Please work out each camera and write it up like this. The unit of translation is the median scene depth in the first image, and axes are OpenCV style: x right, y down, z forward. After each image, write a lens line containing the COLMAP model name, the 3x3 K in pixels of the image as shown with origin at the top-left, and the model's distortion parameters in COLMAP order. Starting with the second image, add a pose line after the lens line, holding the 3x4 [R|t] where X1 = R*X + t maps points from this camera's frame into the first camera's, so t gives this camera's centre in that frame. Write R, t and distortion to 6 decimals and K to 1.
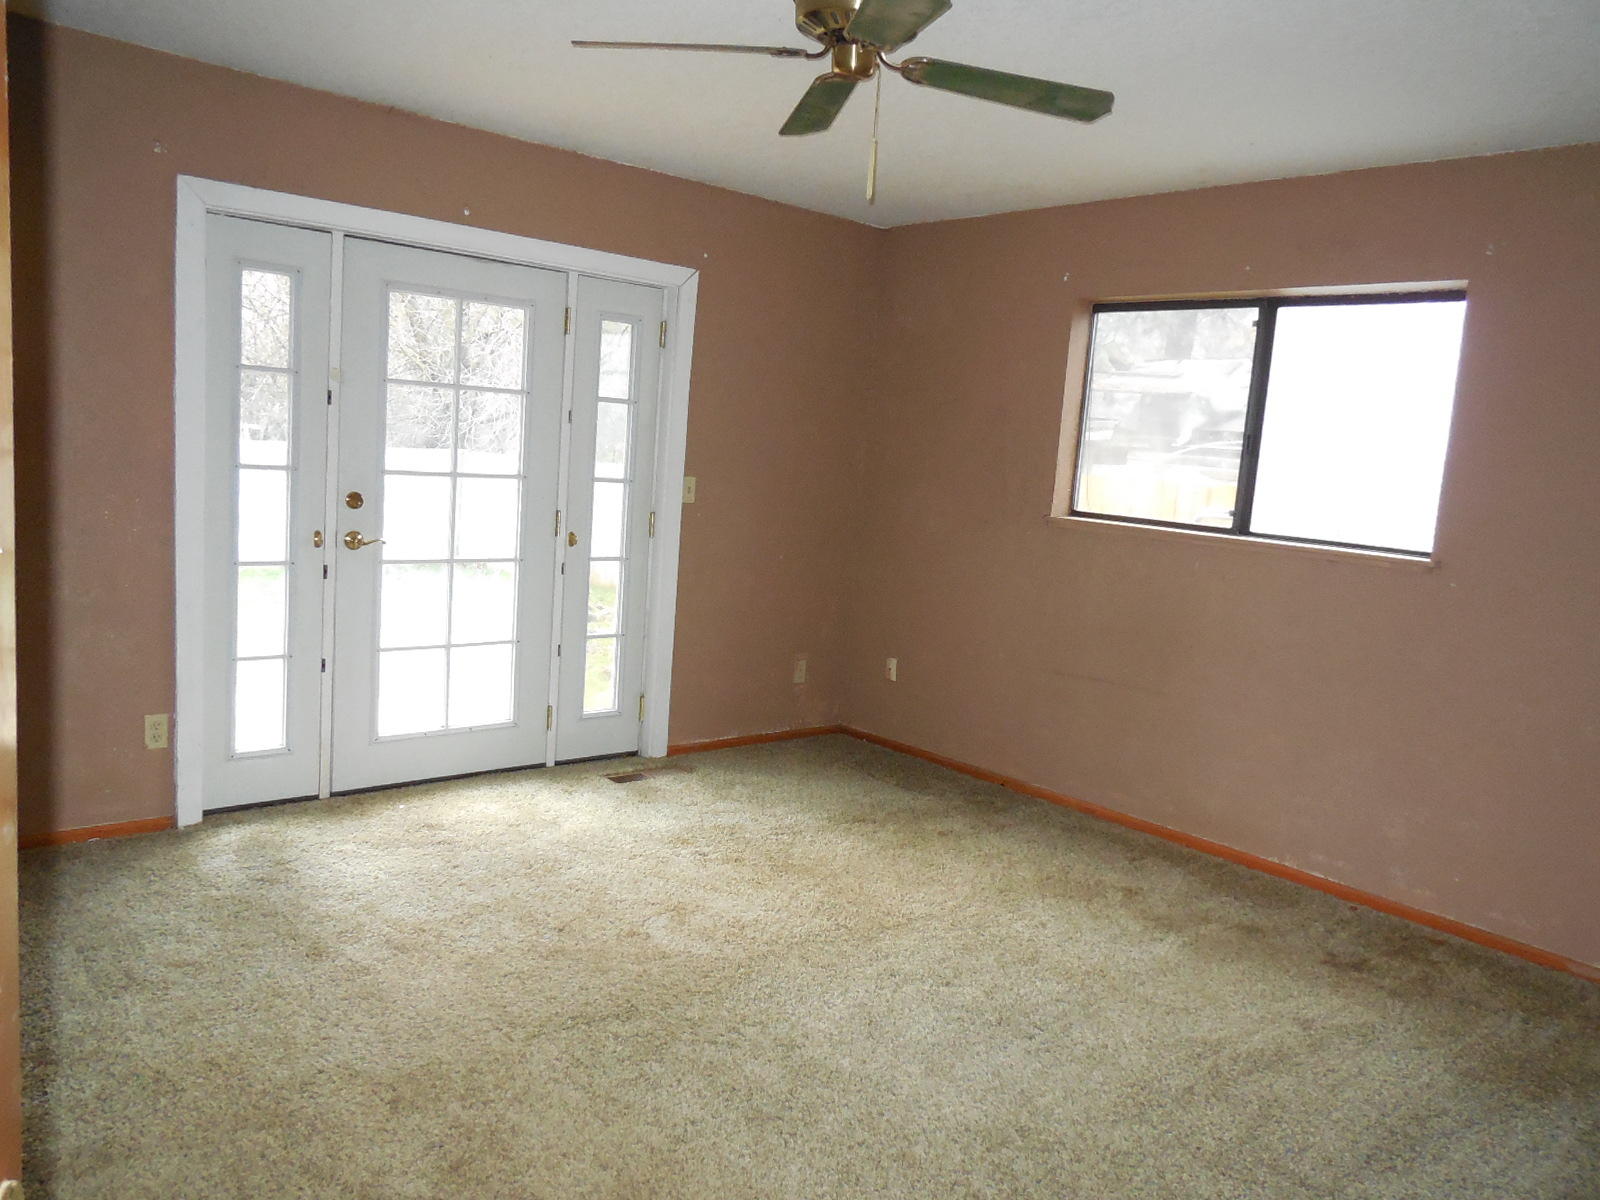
lens RADIAL K [[1225.9, 0, 806.7], [0, 1225.9, 593.7], [0, 0, 1]] dist [-0.008375, 0.023679]
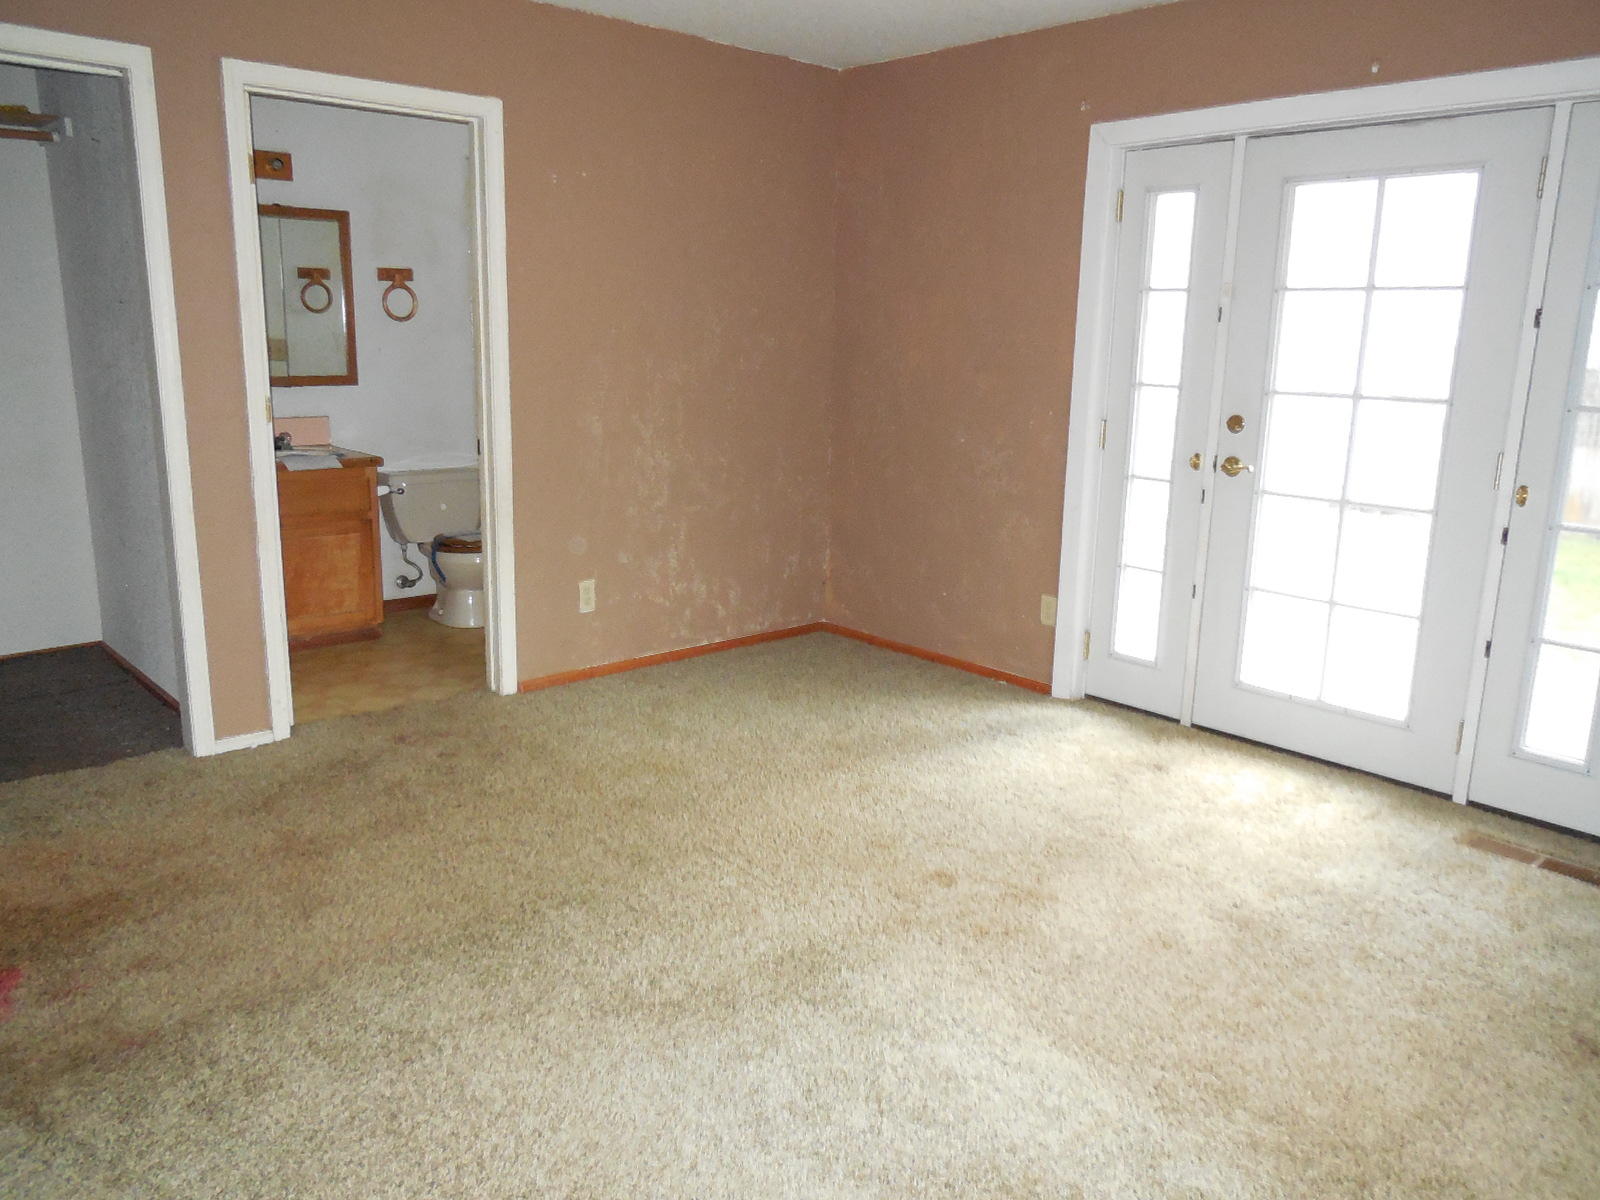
lens RADIAL K [[1225.9, 0, 806.7], [0, 1225.9, 593.7], [0, 0, 1]] dist [-0.008375, 0.023679]
pose [[-0.004910, 0.142508, -0.989781, 0.573387], [-0.144785, 0.979263, 0.141712, -0.033246], [0.989451, 0.144001, 0.015825, 0.668652]]
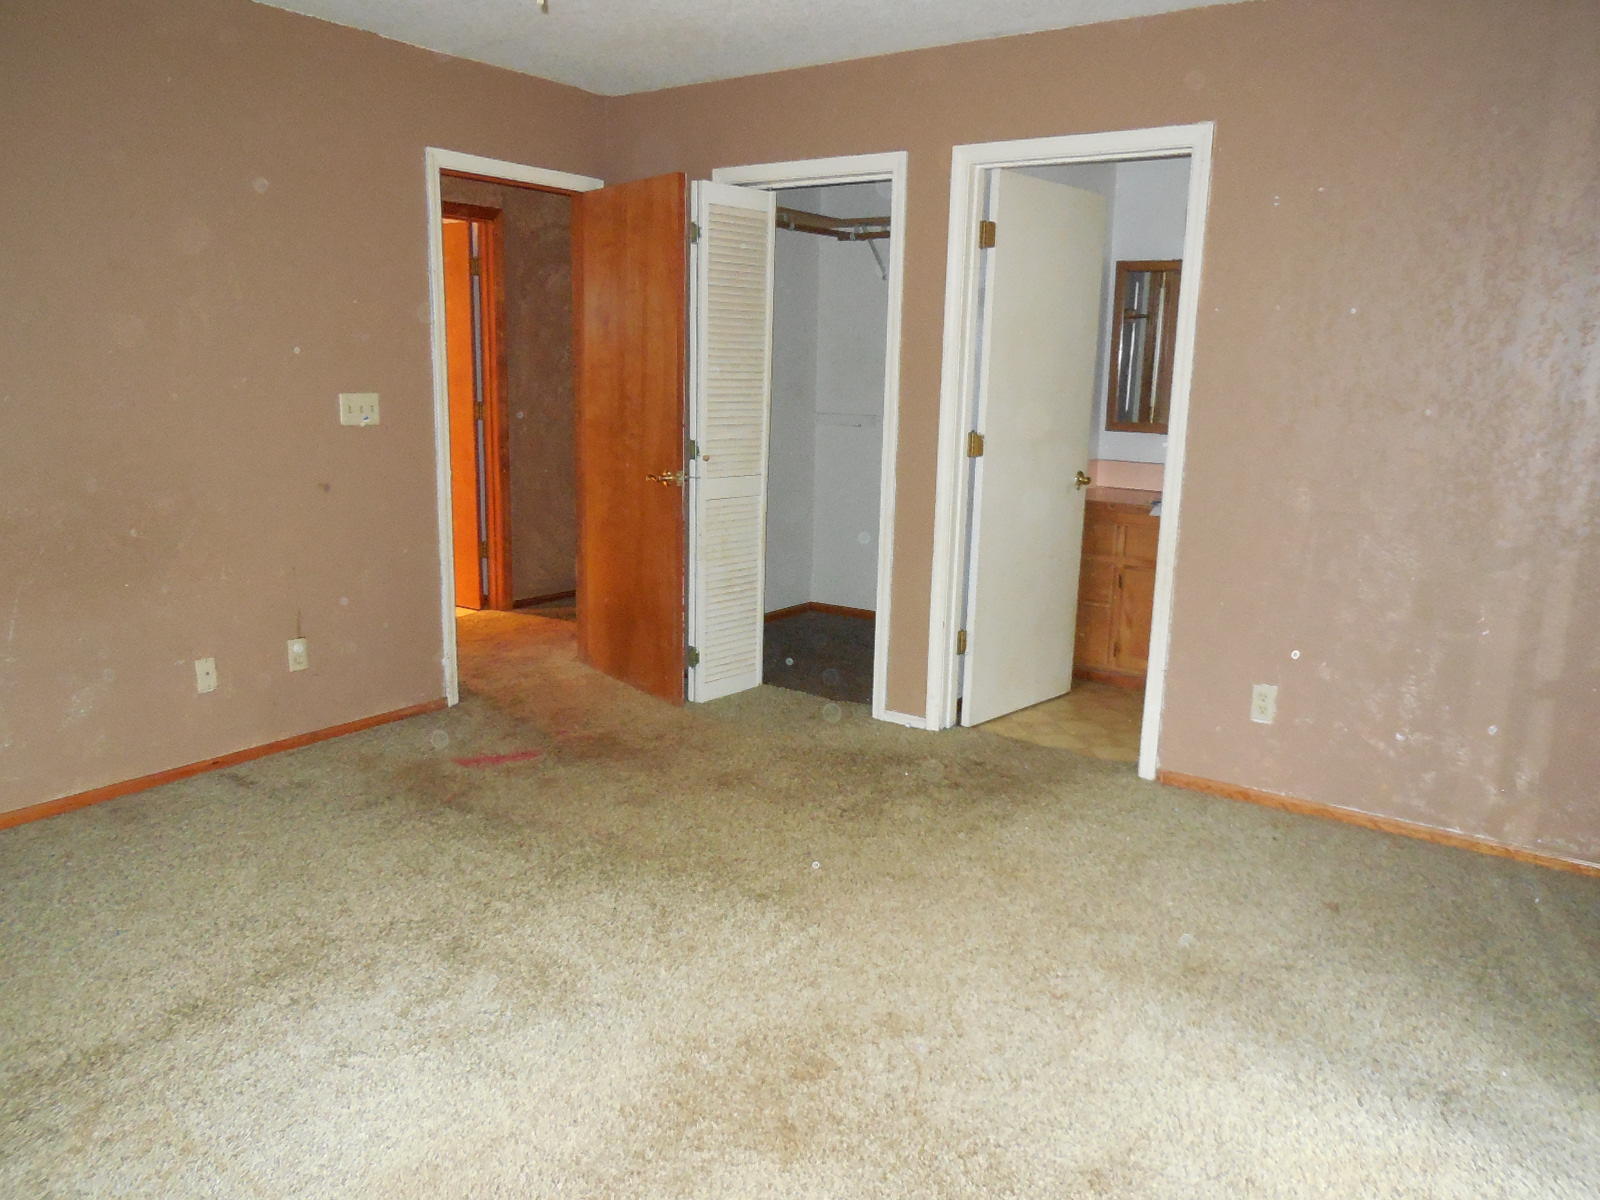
lens RADIAL K [[1216.7, 0, 793.9], [0, 1216.7, 601.6], [0, 0, 1]] dist [-0.005054, -0.004597]
pose [[-0.975279, -0.050121, -0.215216, 0.018920], [-0.115282, 0.946302, 0.302032, -0.147492], [0.188521, 0.319376, -0.928687, 1.230736]]
